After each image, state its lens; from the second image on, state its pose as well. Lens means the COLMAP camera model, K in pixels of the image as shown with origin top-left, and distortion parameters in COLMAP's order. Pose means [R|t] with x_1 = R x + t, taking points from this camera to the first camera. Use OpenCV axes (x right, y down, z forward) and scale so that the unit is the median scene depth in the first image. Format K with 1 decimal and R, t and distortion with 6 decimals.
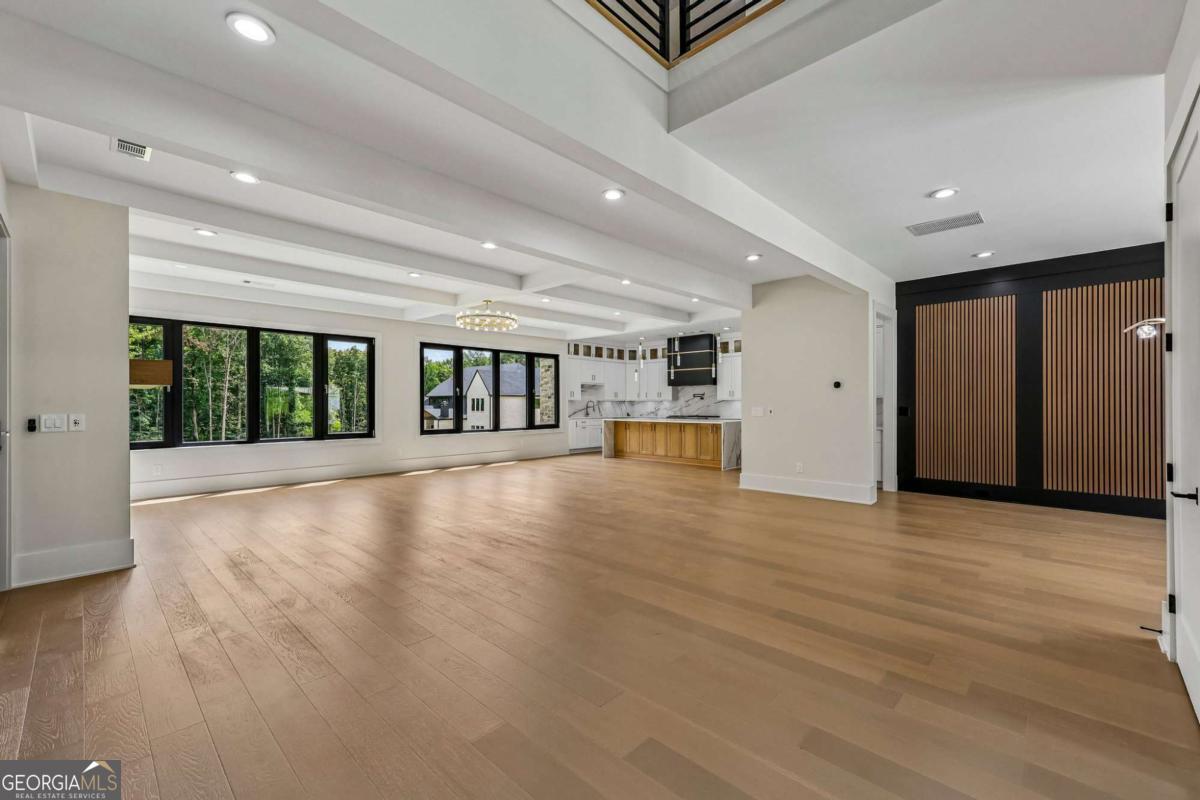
lens RADIAL K [[508.0, 0, 579.4], [0, 508.0, 401.9], [0, 0, 1]] dist [0.000349, -0.000004]
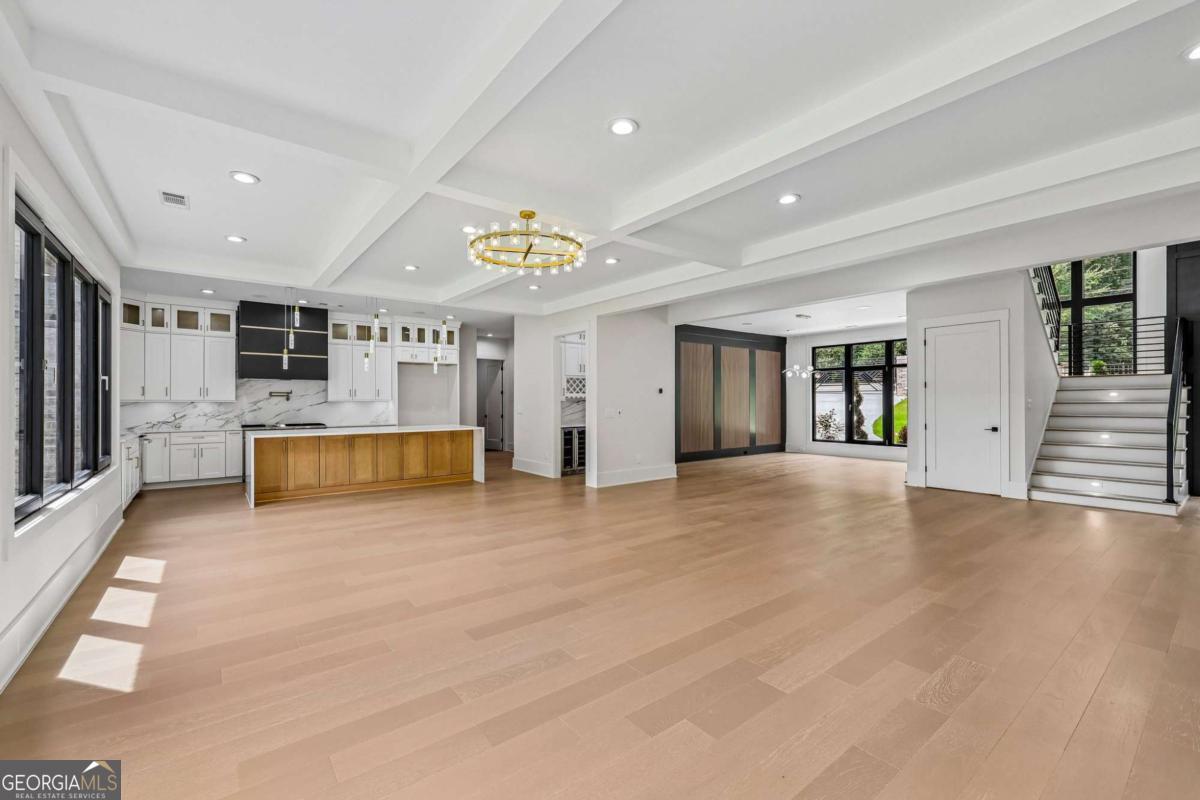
lens RADIAL K [[509.5, 0, 613.3], [0, 509.5, 397.7], [0, 0, 1]] dist [0.000602, -0.000078]
pose [[0.088805, 0.008034, 0.996017, -0.415381], [-0.001384, 0.999968, -0.007942, -0.003142], [-0.996048, -0.000673, 0.088813, 0.512894]]
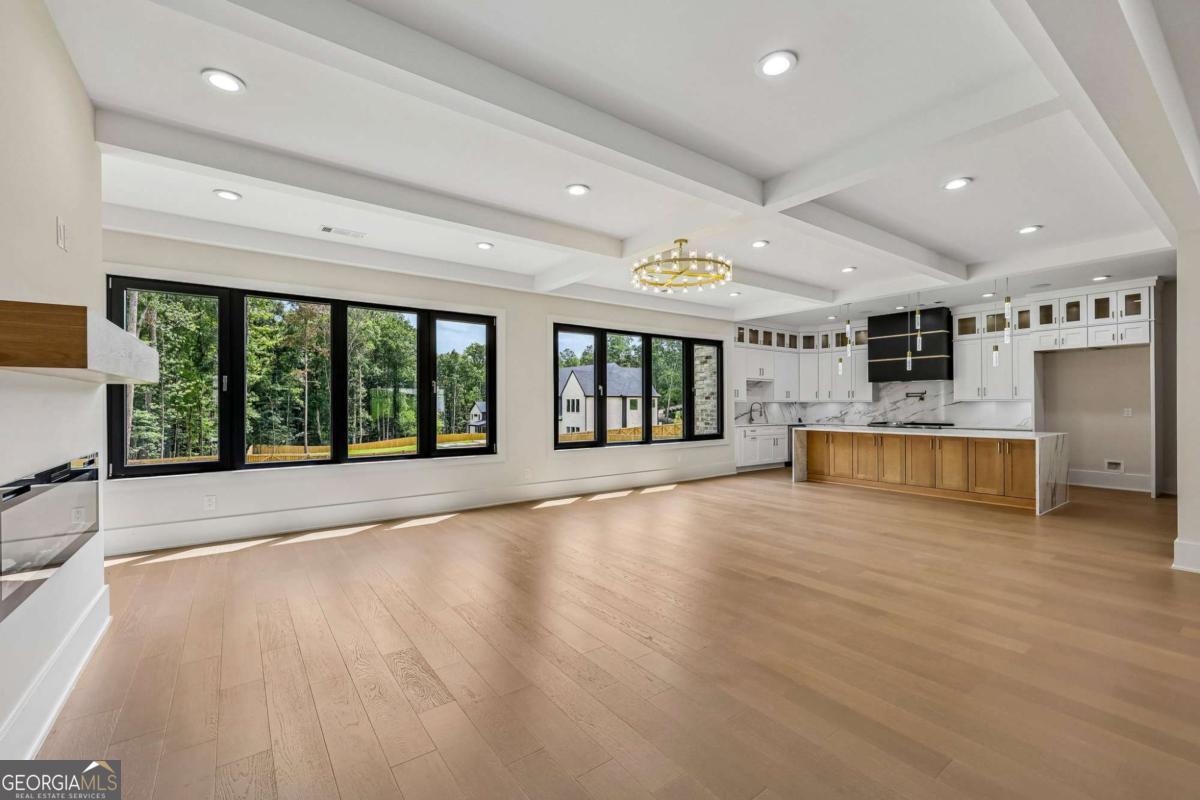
lens RADIAL K [[500.2, 0, 581.4], [0, 500.2, 402.4], [0, 0, 1]] dist [0.001254, -0.000070]
pose [[0.986214, -0.000767, -0.165475, -0.118964], [0.000725, 1.000000, -0.000313, -0.001955], [0.165475, 0.000189, 0.986214, 0.227420]]
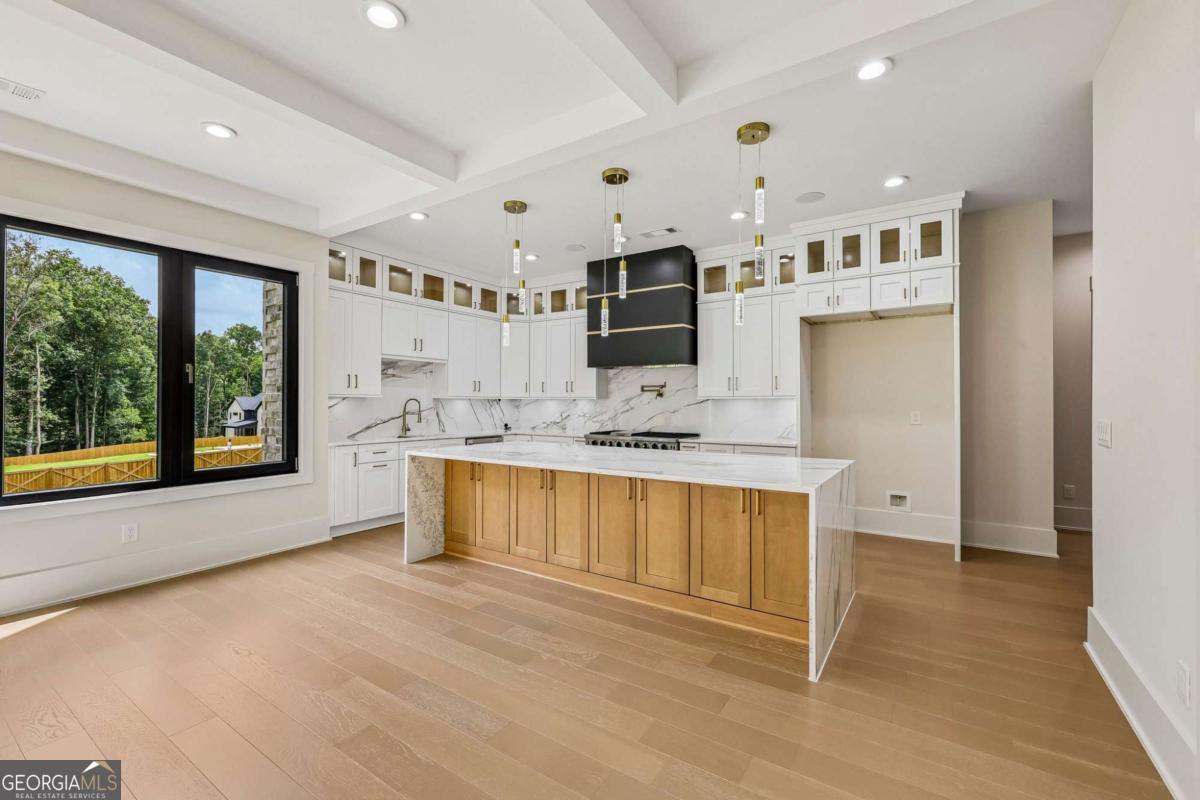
lens RADIAL K [[513.7, 0, 598.6], [0, 513.7, 396.0], [0, 0, 1]] dist [0.001226, 0.000023]
pose [[0.978705, 0.006109, 0.205181, 0.092561], [-0.004741, 0.999963, -0.007157, -0.002055], [-0.205218, 0.006031, 0.978698, 0.566475]]
